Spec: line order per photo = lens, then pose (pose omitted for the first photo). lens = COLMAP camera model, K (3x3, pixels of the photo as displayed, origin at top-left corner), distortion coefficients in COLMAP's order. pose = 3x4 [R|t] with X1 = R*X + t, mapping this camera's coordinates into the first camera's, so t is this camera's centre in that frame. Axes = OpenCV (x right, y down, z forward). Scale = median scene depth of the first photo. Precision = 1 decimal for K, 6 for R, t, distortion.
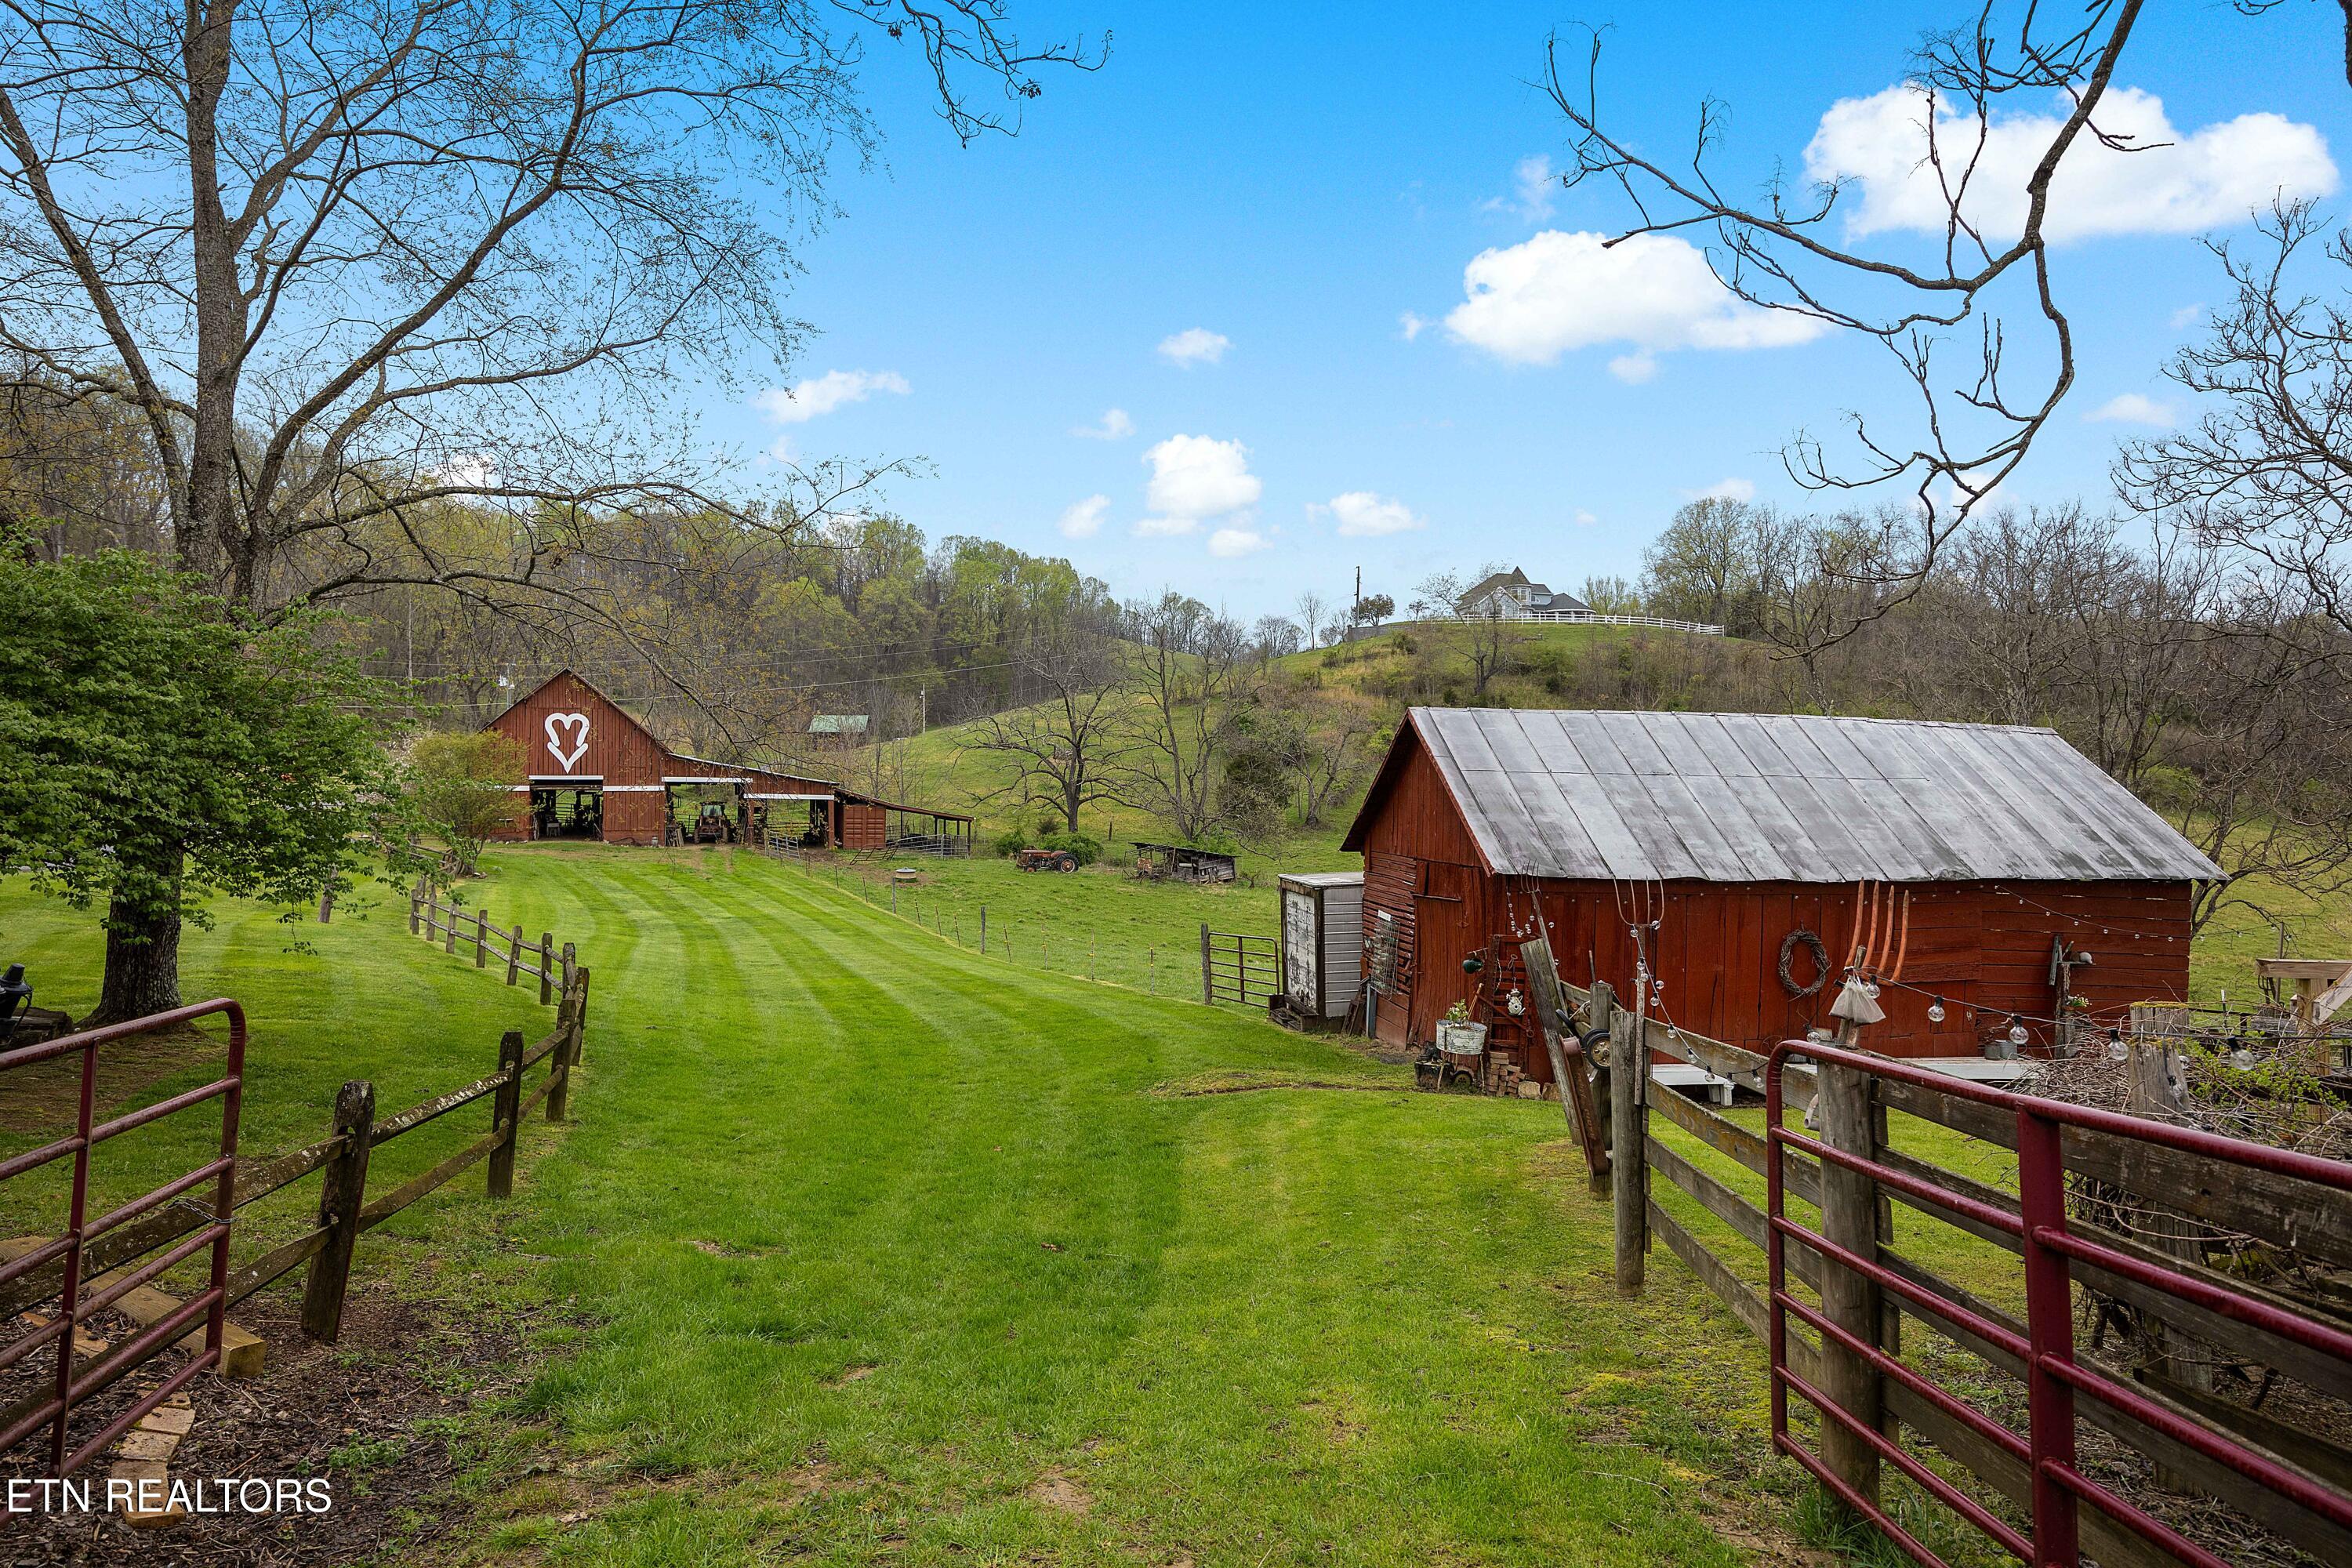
lens RADIAL K [[1299.4, 0, 1187.7], [0, 1299.4, 800.4], [0, 0, 1]] dist [0.017558, 0.000027]
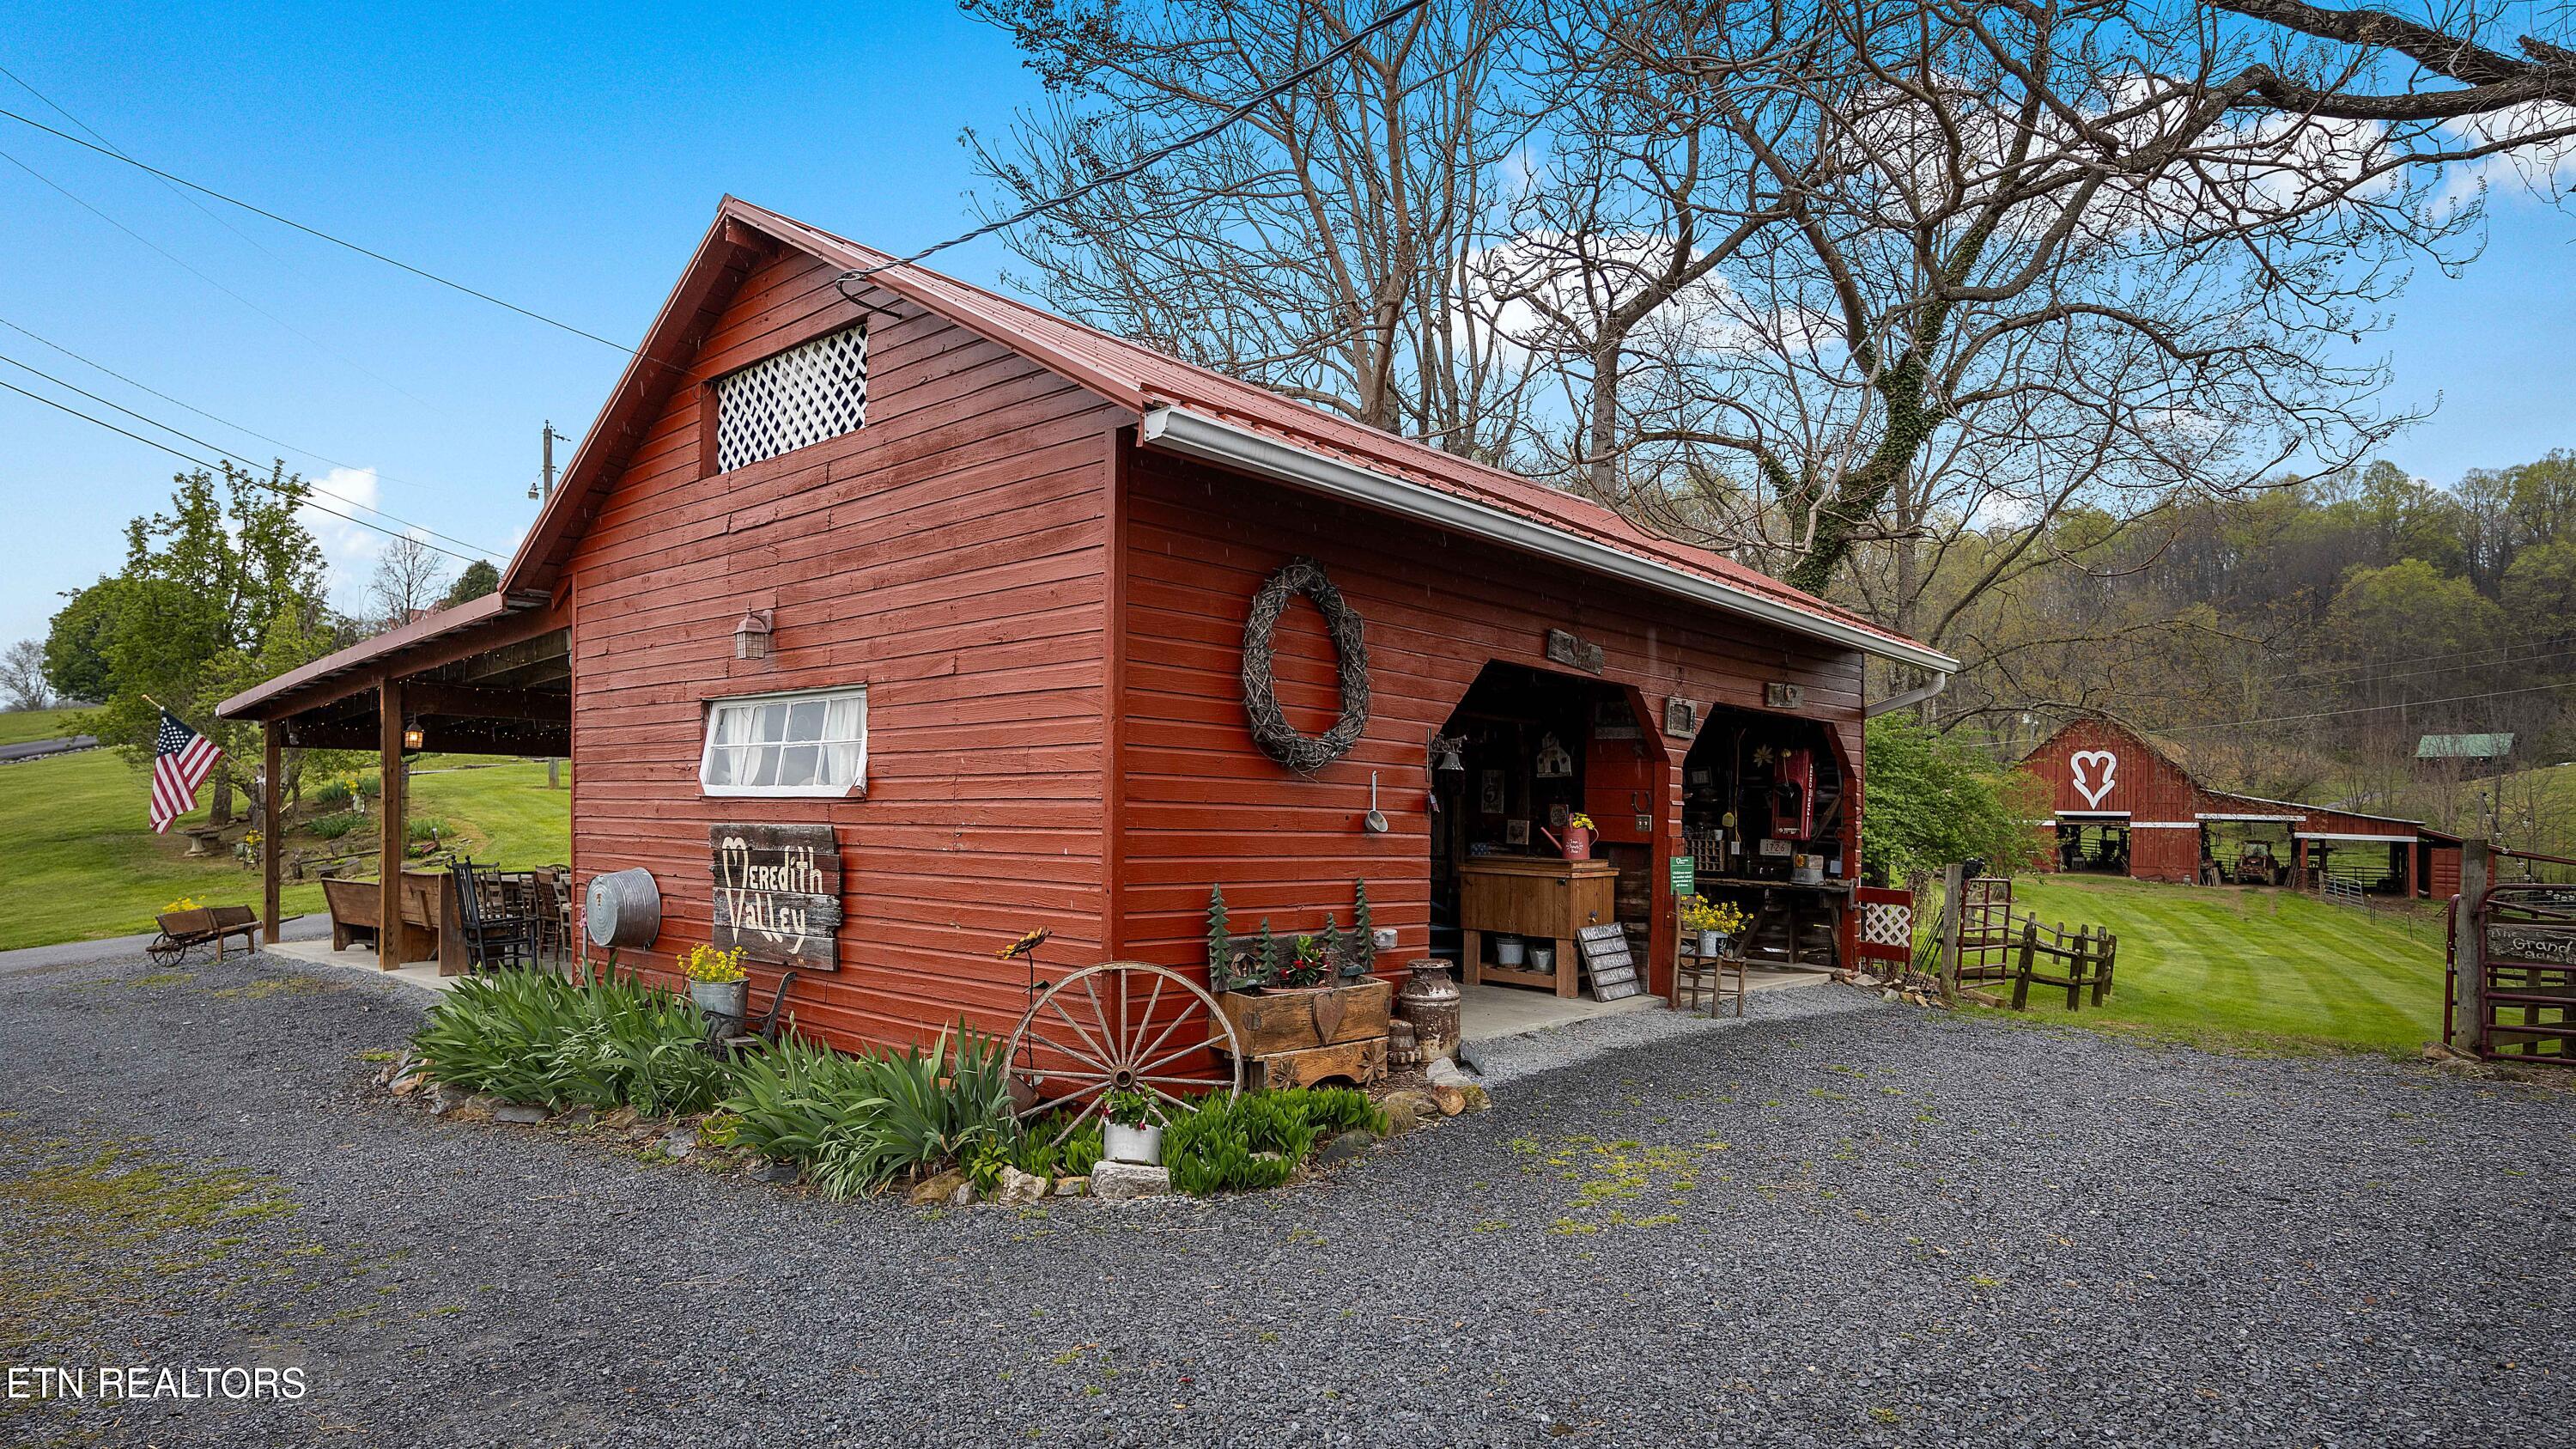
lens RADIAL K [[1400.7, 0, 1226.9], [0, 1400.7, 766.8], [0, 0, 1]] dist [-0.001543, -0.002150]
pose [[0.543617, -0.017903, -0.839142, 0.070253], [-0.023657, 0.999048, -0.036640, 0.002040], [0.839000, 0.039769, 0.542676, -0.153137]]
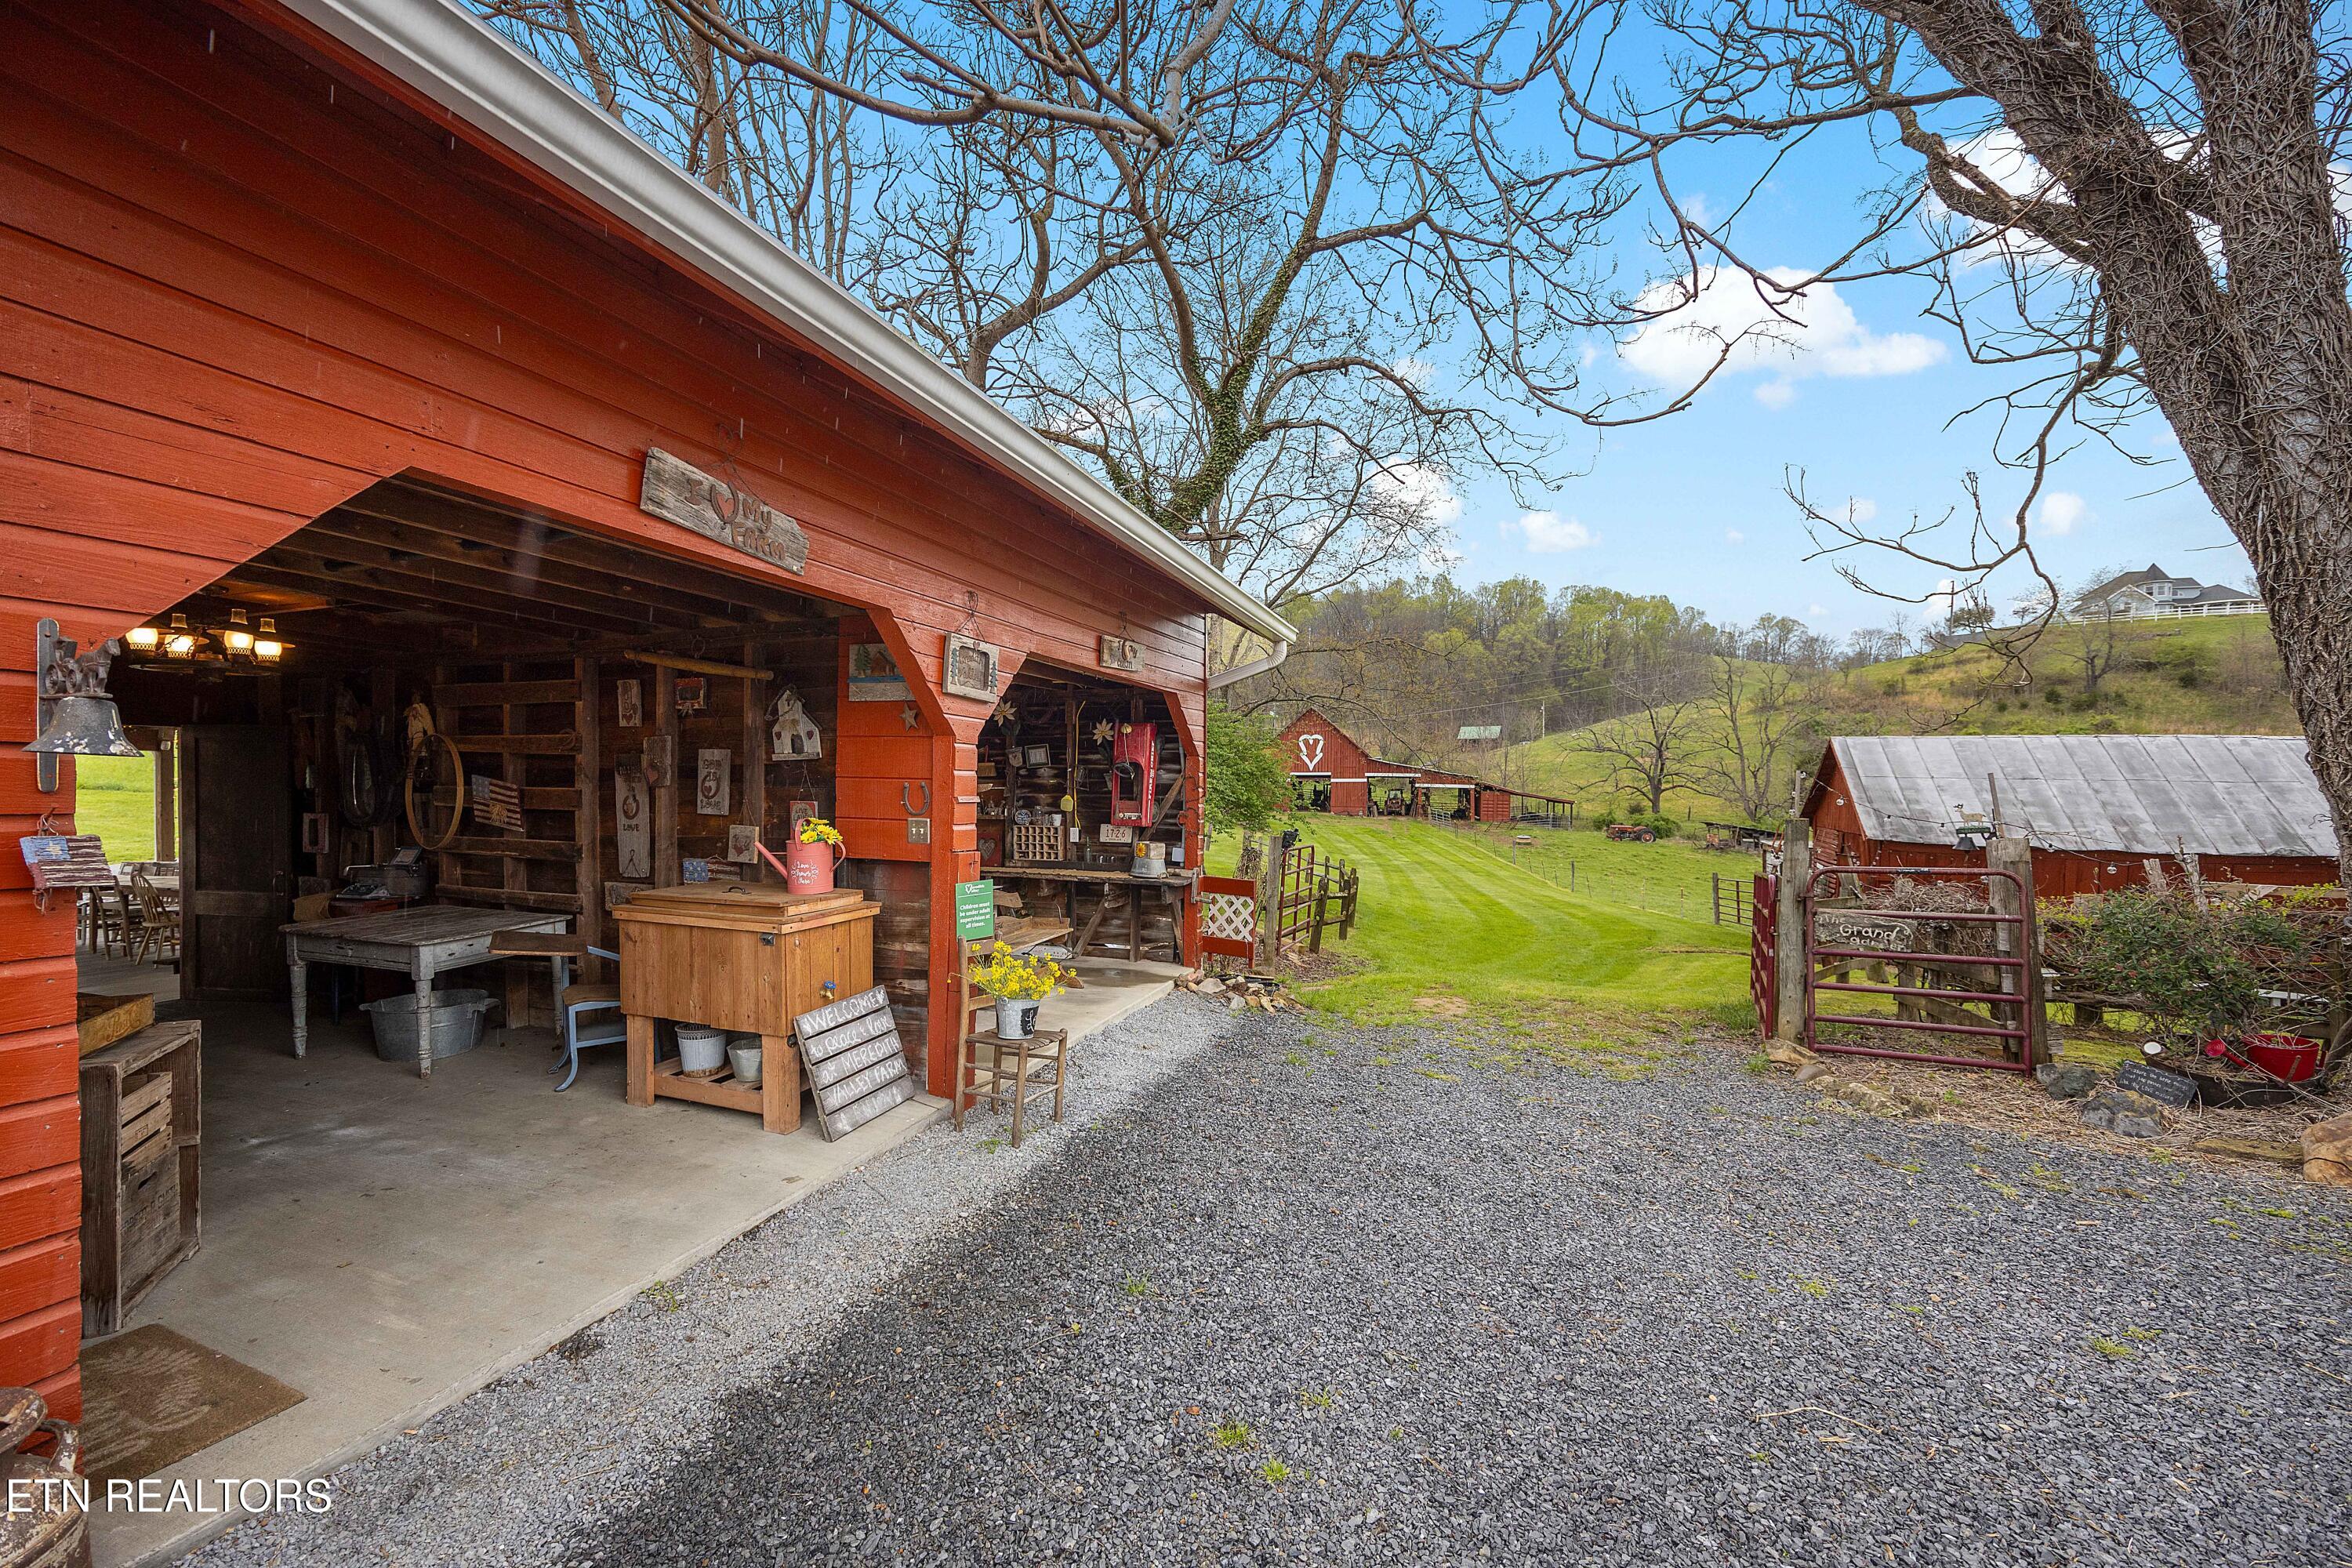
lens RADIAL K [[951.6, 0, 1174.6], [0, 951.6, 784.3], [0, 0, 1]] dist [0.003487, 0.000277]
pose [[0.840896, 0.004124, -0.541181, 0.025538], [-0.005748, 0.999983, -0.001312, -0.001265], [0.541167, 0.004214, 0.840905, -0.088964]]
